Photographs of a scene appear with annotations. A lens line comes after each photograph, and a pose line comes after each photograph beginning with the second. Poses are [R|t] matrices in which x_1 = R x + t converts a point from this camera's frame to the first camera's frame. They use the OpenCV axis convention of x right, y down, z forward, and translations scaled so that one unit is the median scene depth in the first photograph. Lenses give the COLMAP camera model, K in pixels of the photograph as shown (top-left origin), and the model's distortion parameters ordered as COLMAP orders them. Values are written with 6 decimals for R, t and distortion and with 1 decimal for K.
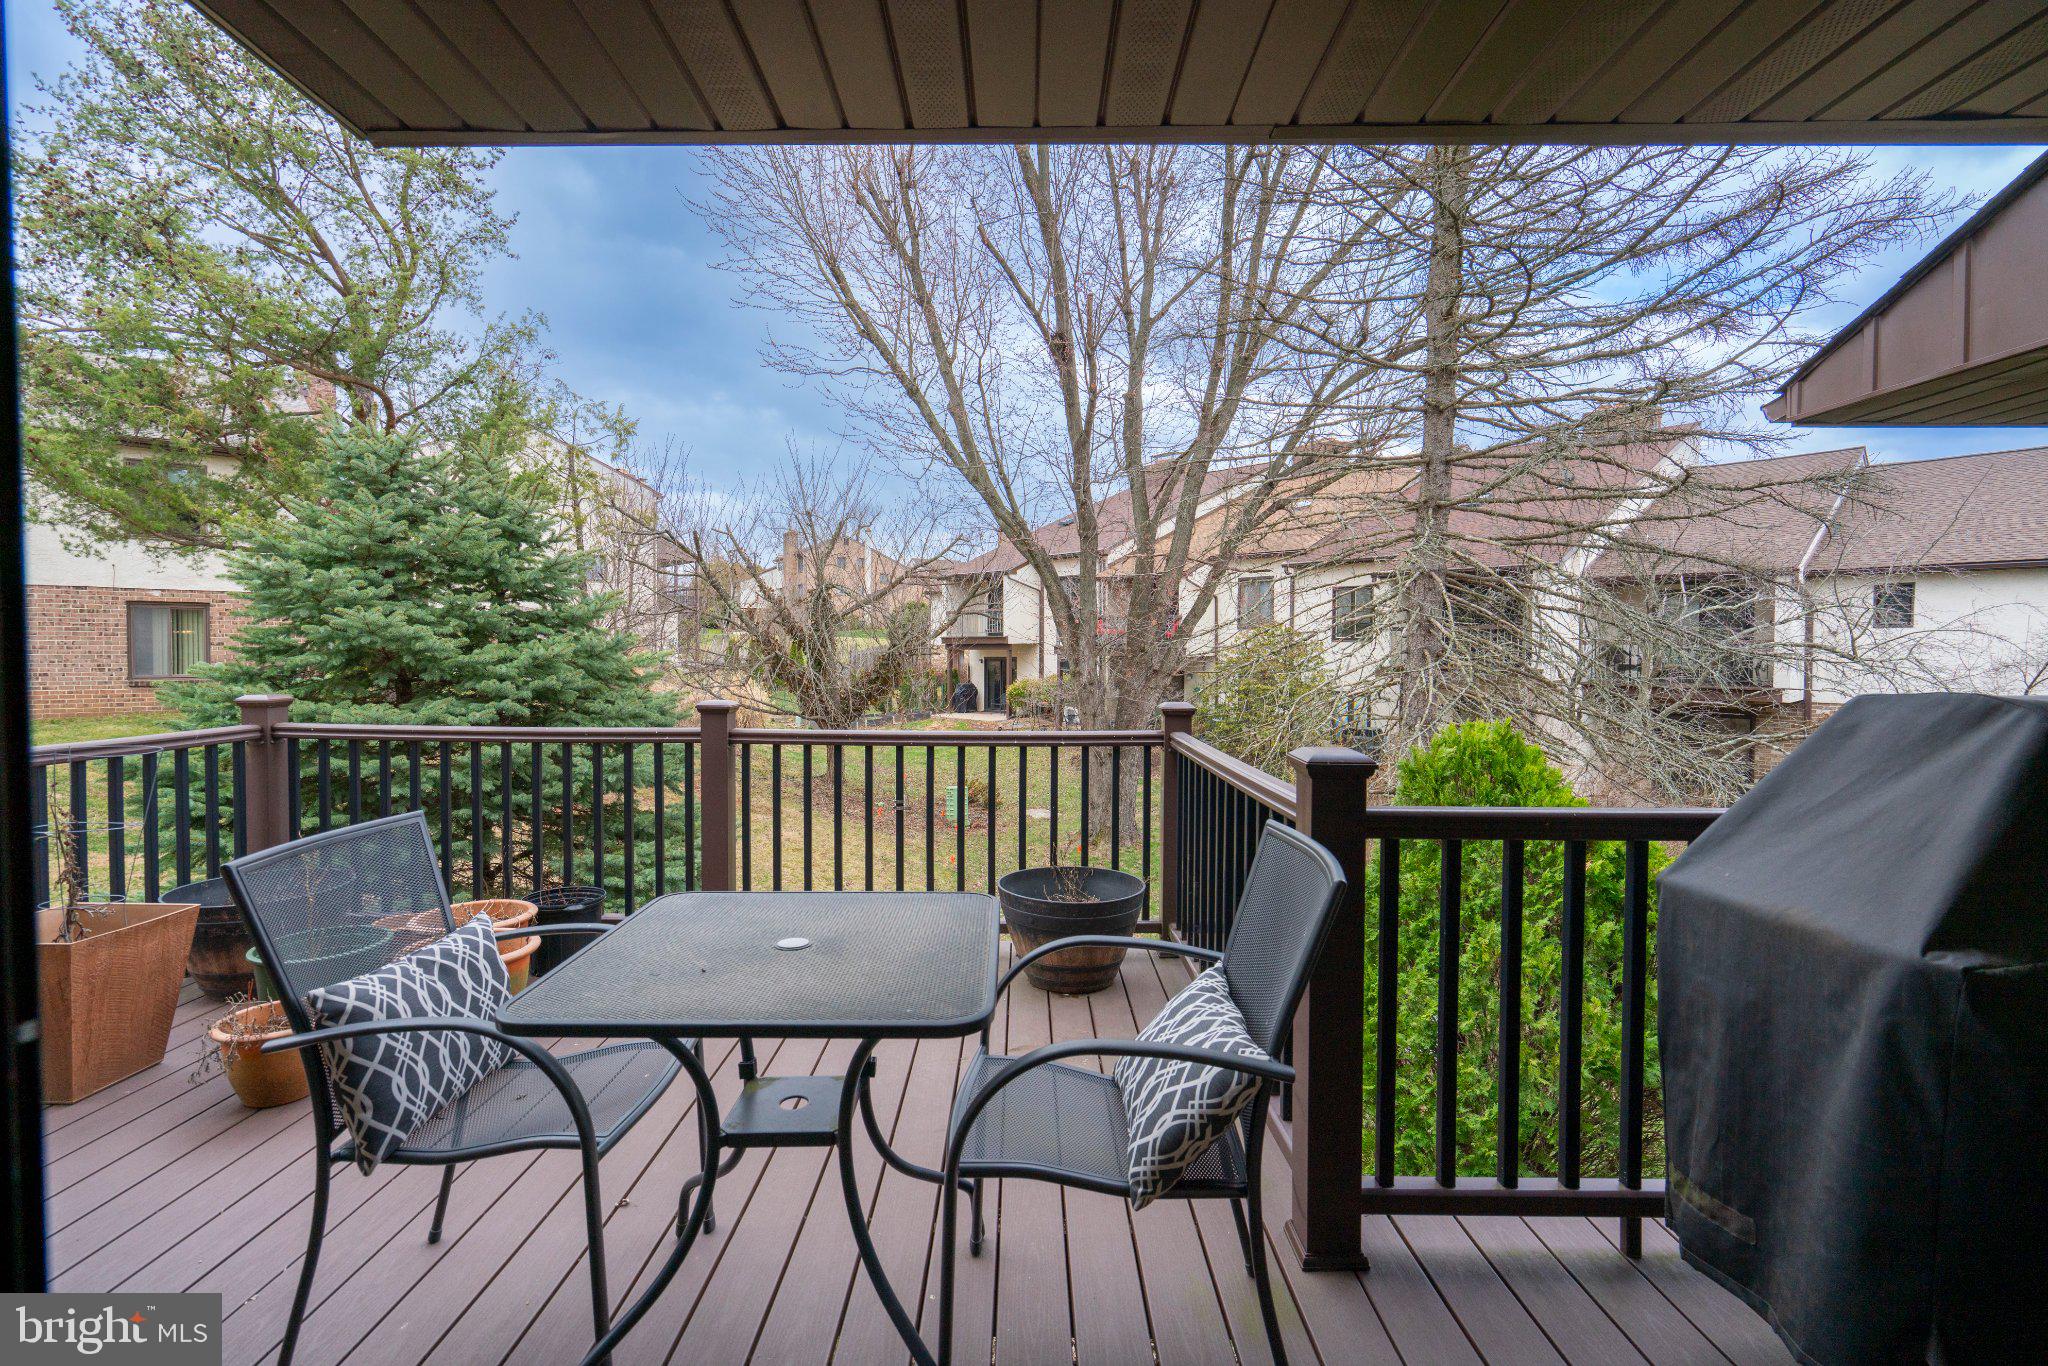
lens RADIAL K [[931.0, 0, 1018.9], [0, 931.0, 684.2], [0, 0, 1]] dist [-0.005296, 0.003908]
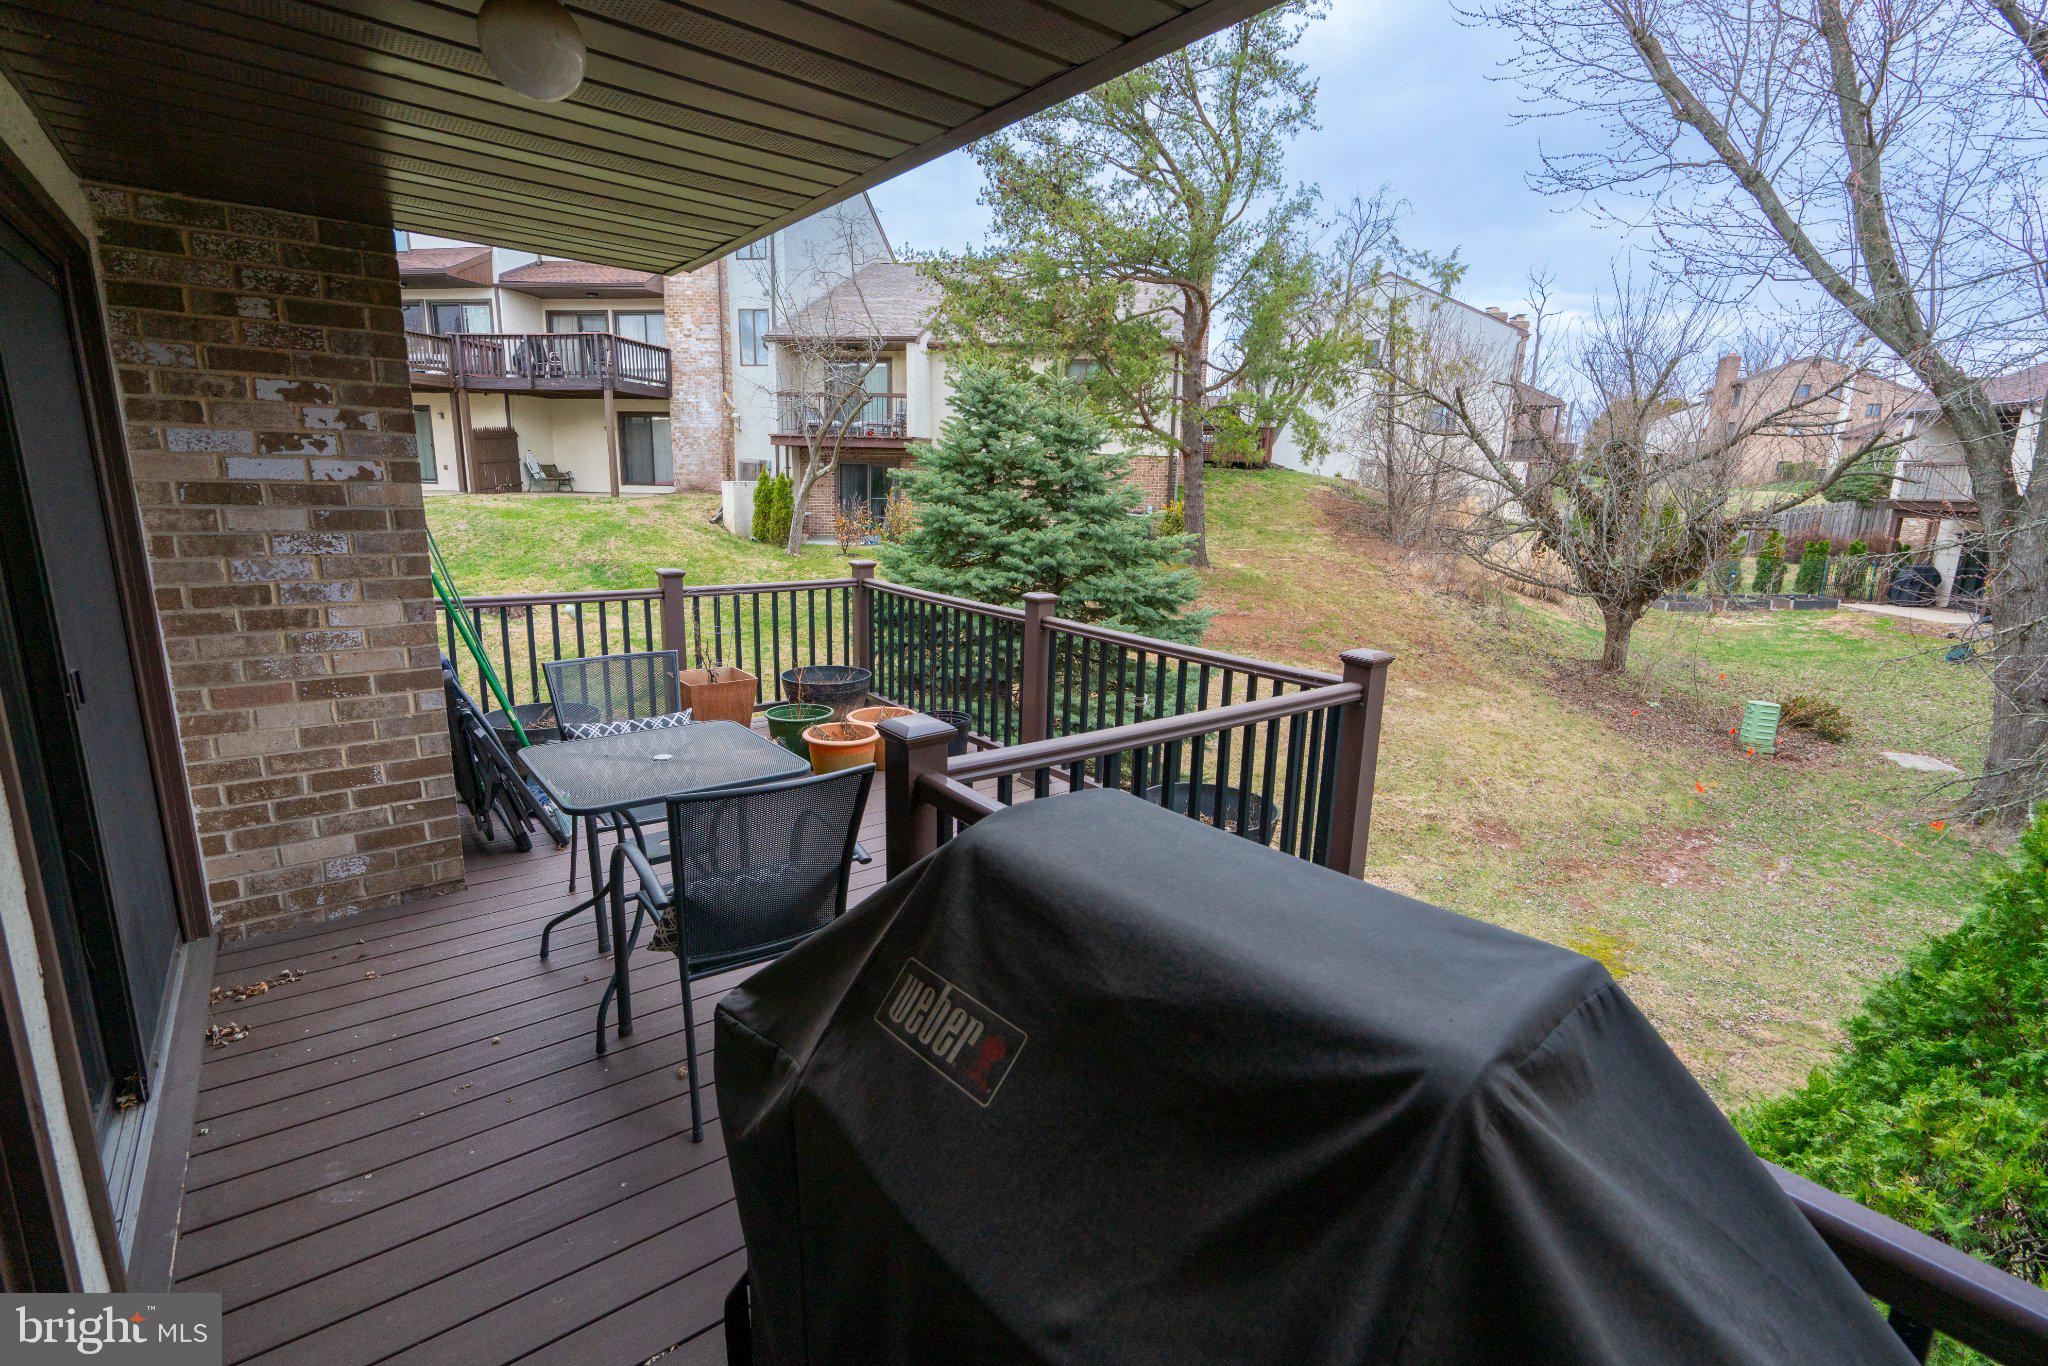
lens RADIAL K [[931.0, 0, 1026.0], [0, 931.0, 686.5], [0, 0, 1]] dist [-0.005296, 0.003908]
pose [[0.629493, 0.176651, -0.756659, 0.163041], [-0.052712, 0.981279, 0.185238, -0.022950], [0.775216, -0.076721, 0.627020, 0.049838]]
